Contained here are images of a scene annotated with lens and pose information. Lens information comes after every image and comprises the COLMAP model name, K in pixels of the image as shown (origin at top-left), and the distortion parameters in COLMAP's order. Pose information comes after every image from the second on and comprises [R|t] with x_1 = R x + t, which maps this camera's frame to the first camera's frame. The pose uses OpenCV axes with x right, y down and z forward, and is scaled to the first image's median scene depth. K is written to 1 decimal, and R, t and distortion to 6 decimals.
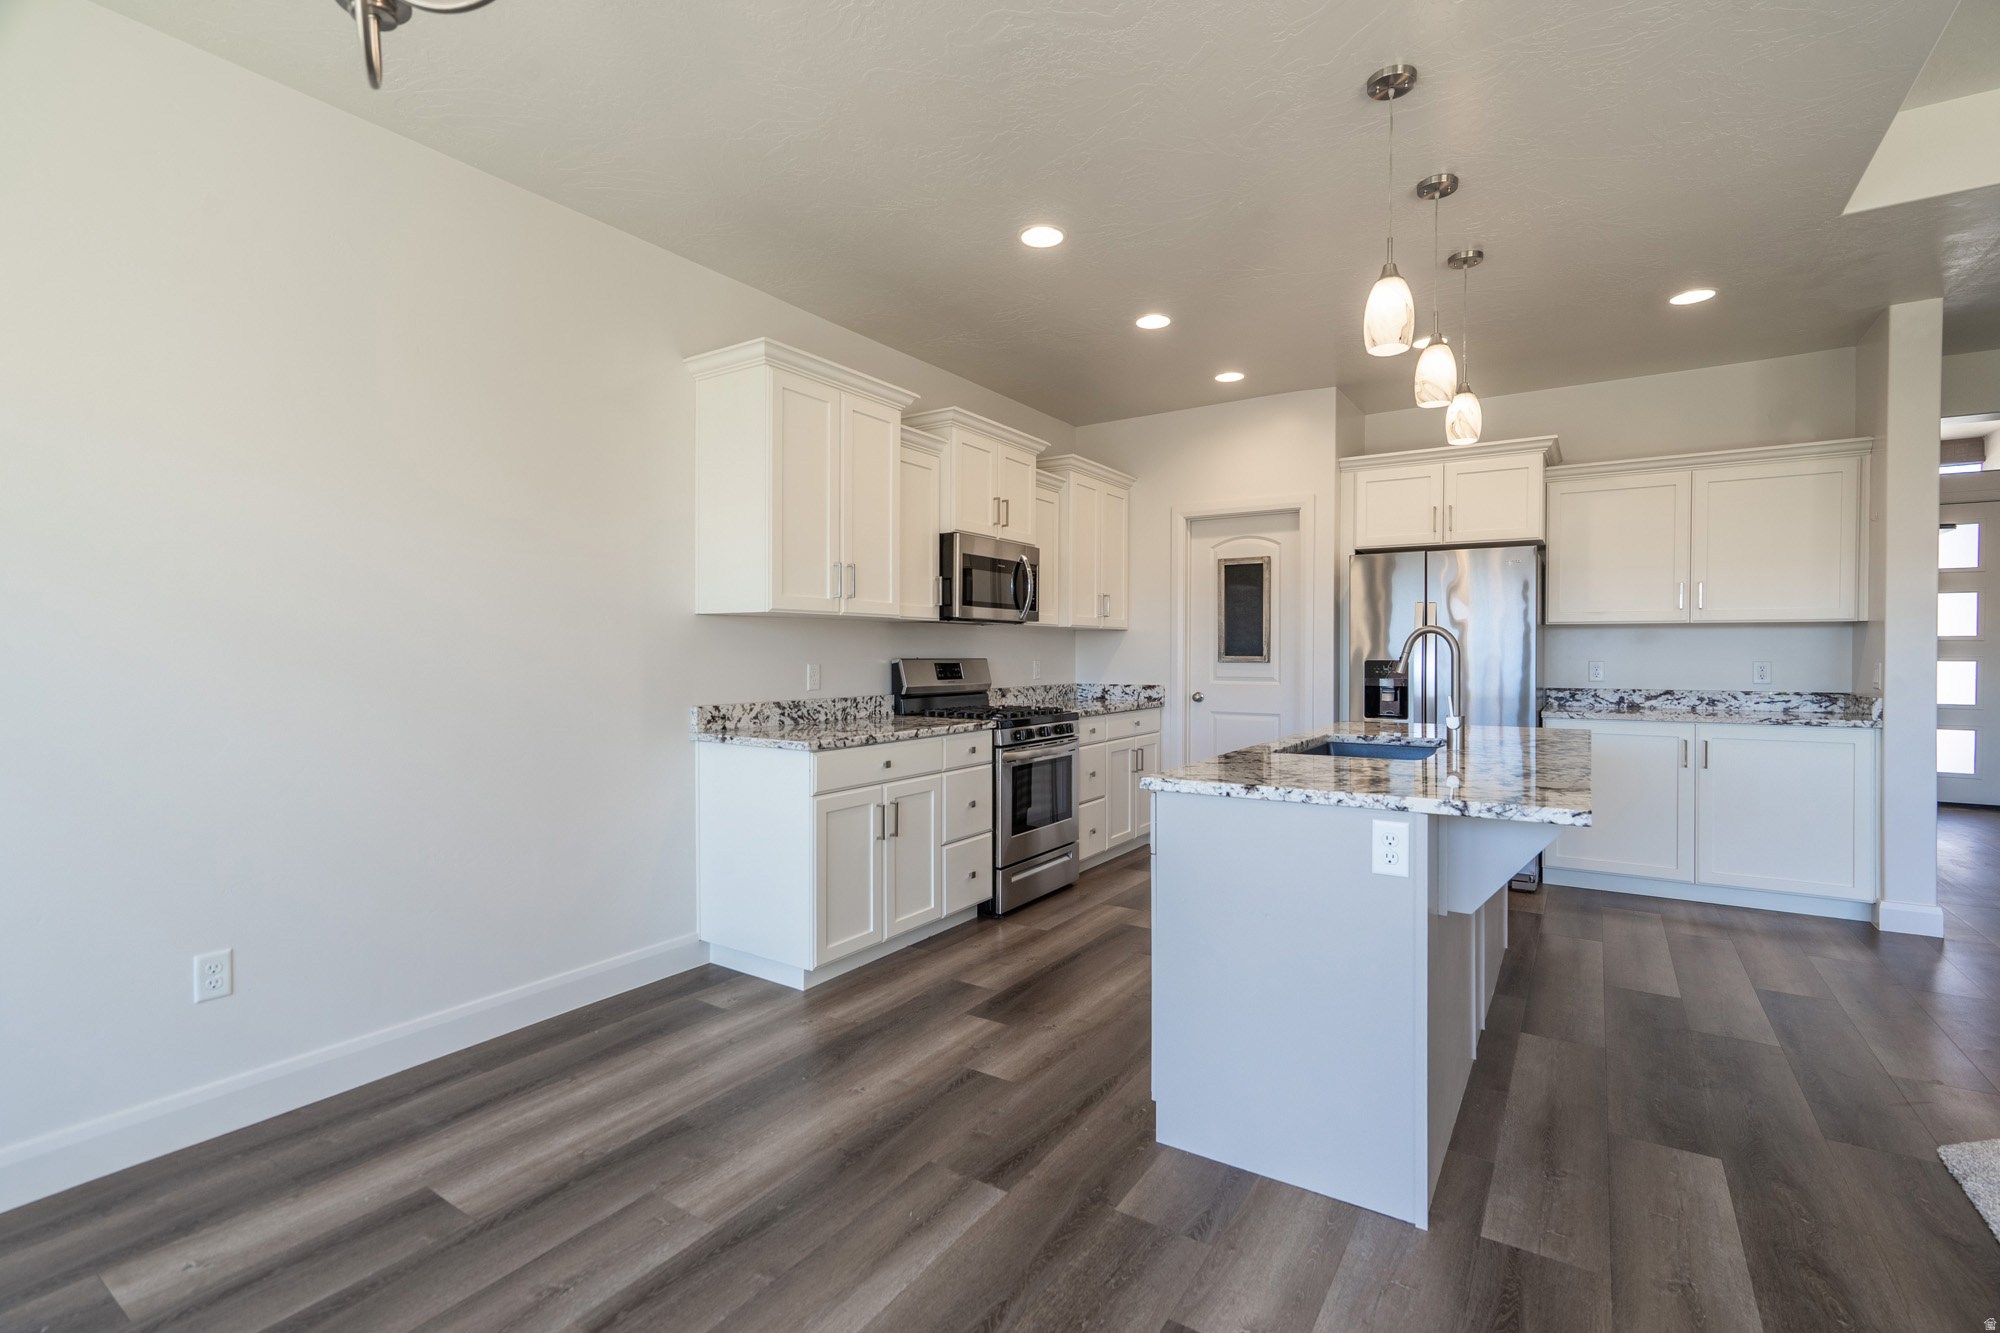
lens RADIAL K [[903.4, 0, 1001.6], [0, 903.4, 658.4], [0, 0, 1]] dist [0.000376, -0.000386]
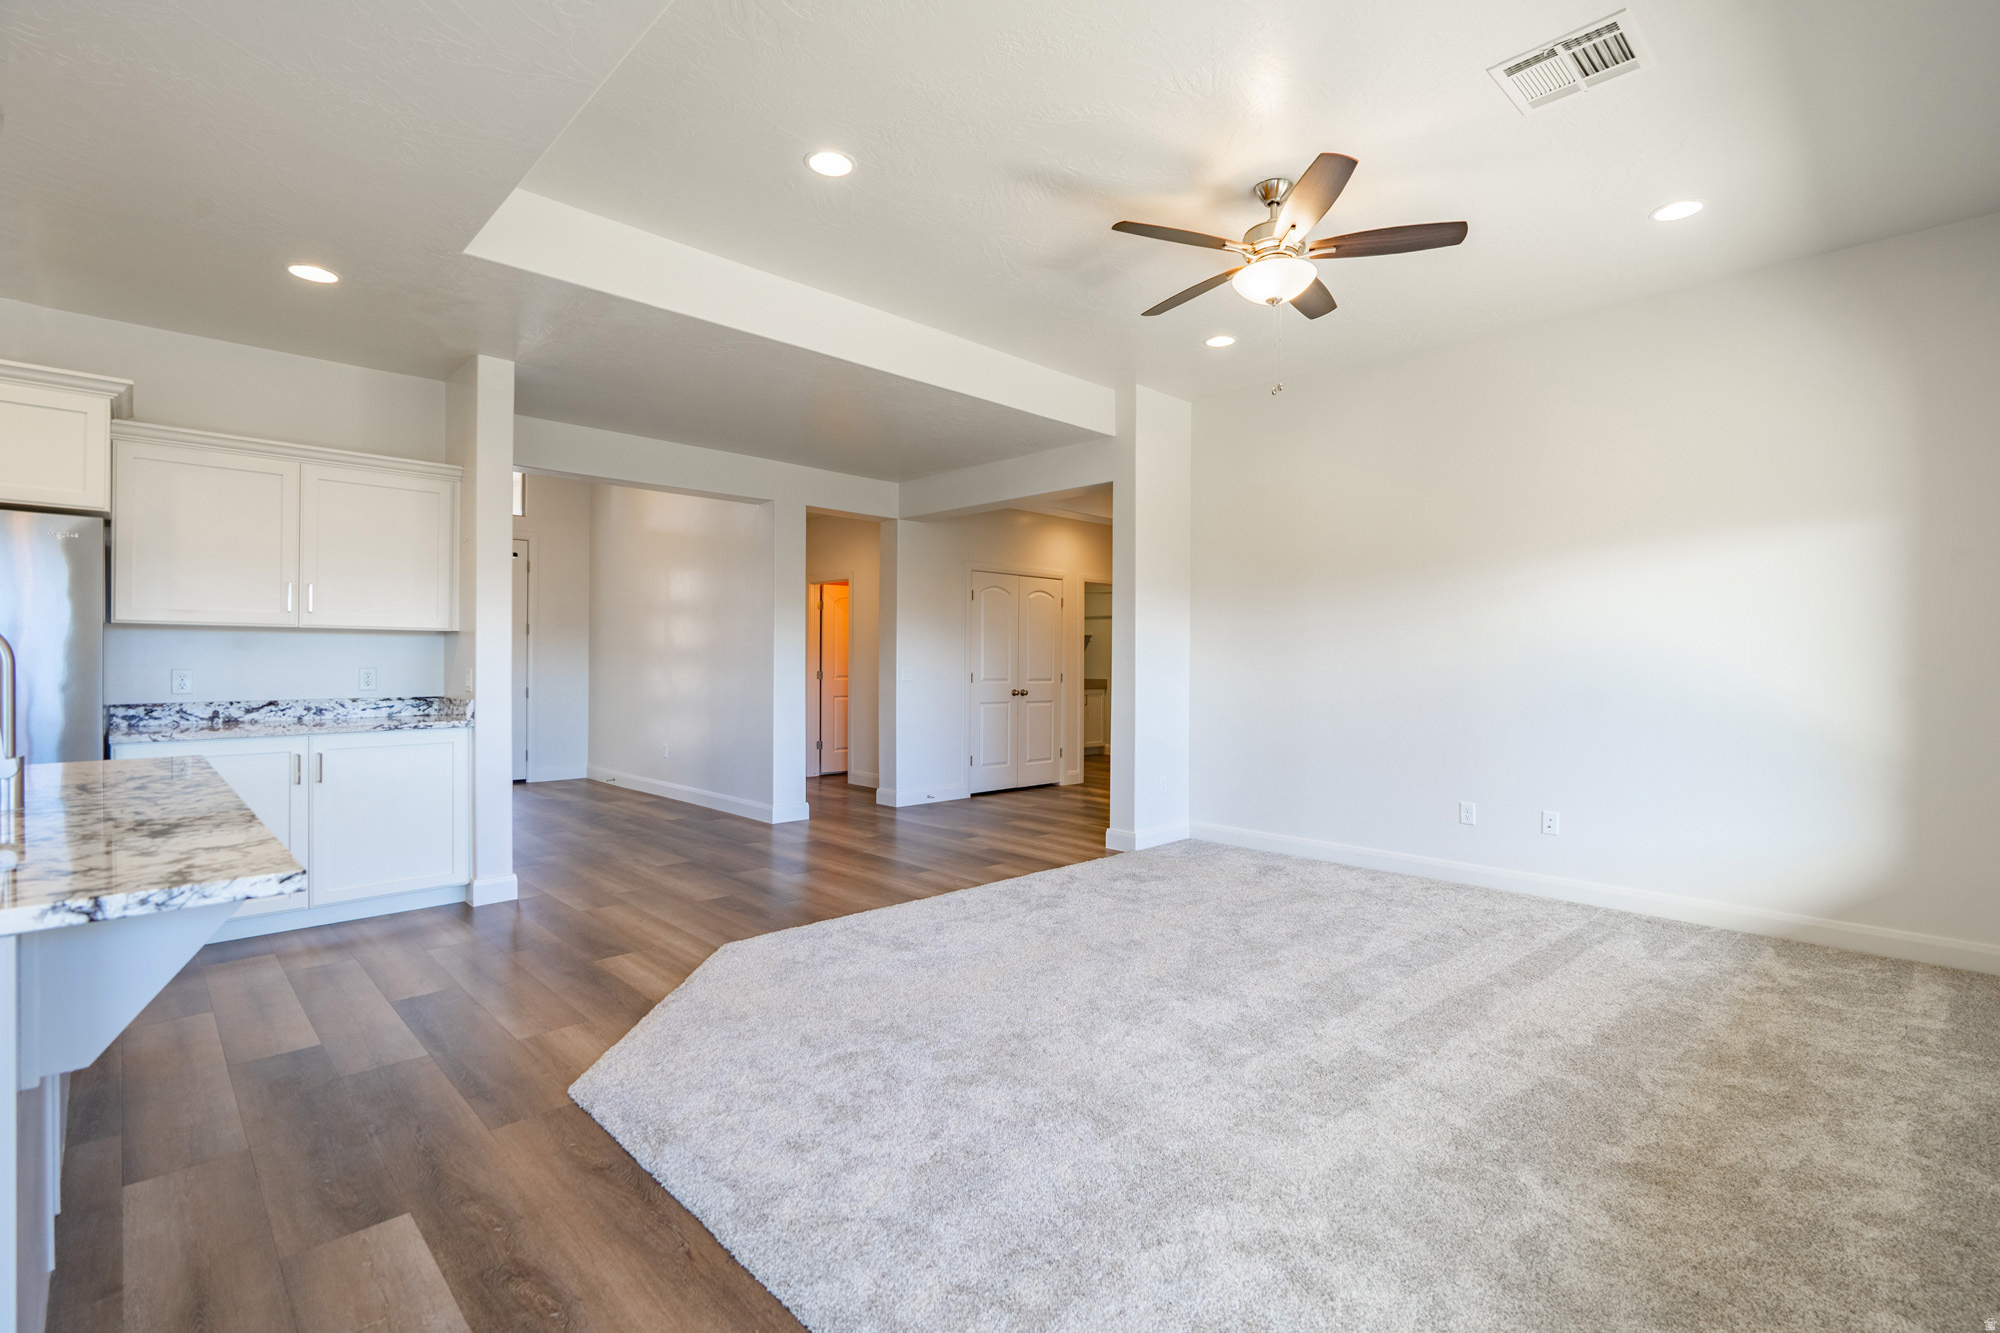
lens RADIAL K [[903.4, 0, 1001.6], [0, 903.4, 658.4], [0, 0, 1]] dist [0.000376, -0.000386]
pose [[0.215058, 0.001355, 0.976600, 0.014061], [0.004643, 0.999986, -0.002410, -0.001909], [-0.976590, 0.005052, 0.215048, 0.106018]]
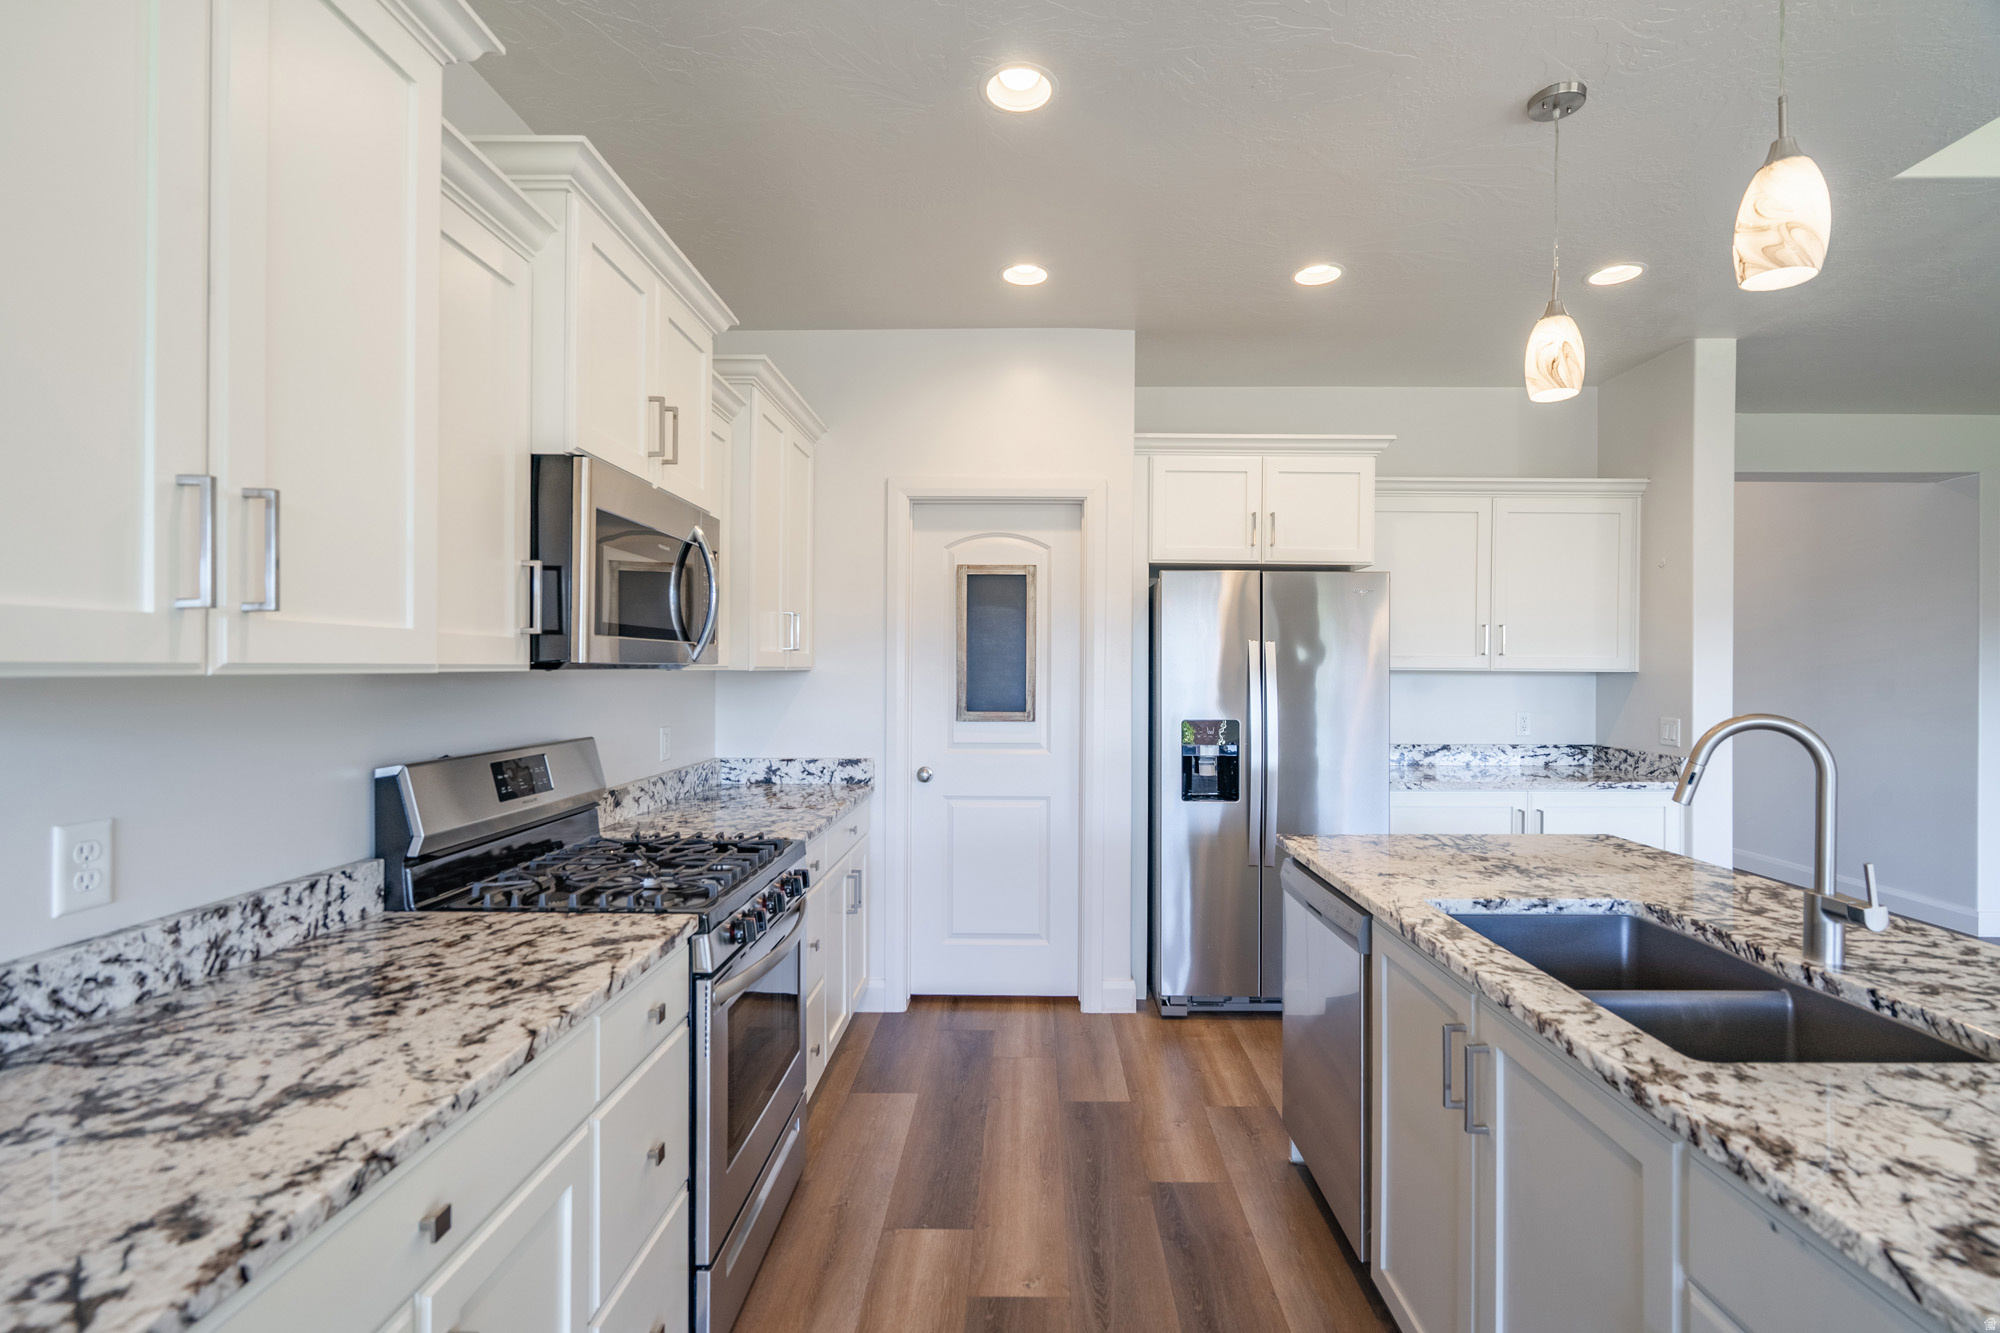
lens RADIAL K [[915.9, 0, 1032.7], [0, 915.9, 666.5], [0, 0, 1]] dist [-0.000447, 0.000467]
pose [[0.840522, 0.003615, 0.541766, -0.100123], [0.000958, 0.999966, -0.008159, -0.039436], [-0.541777, 0.007377, 0.840490, 0.530594]]
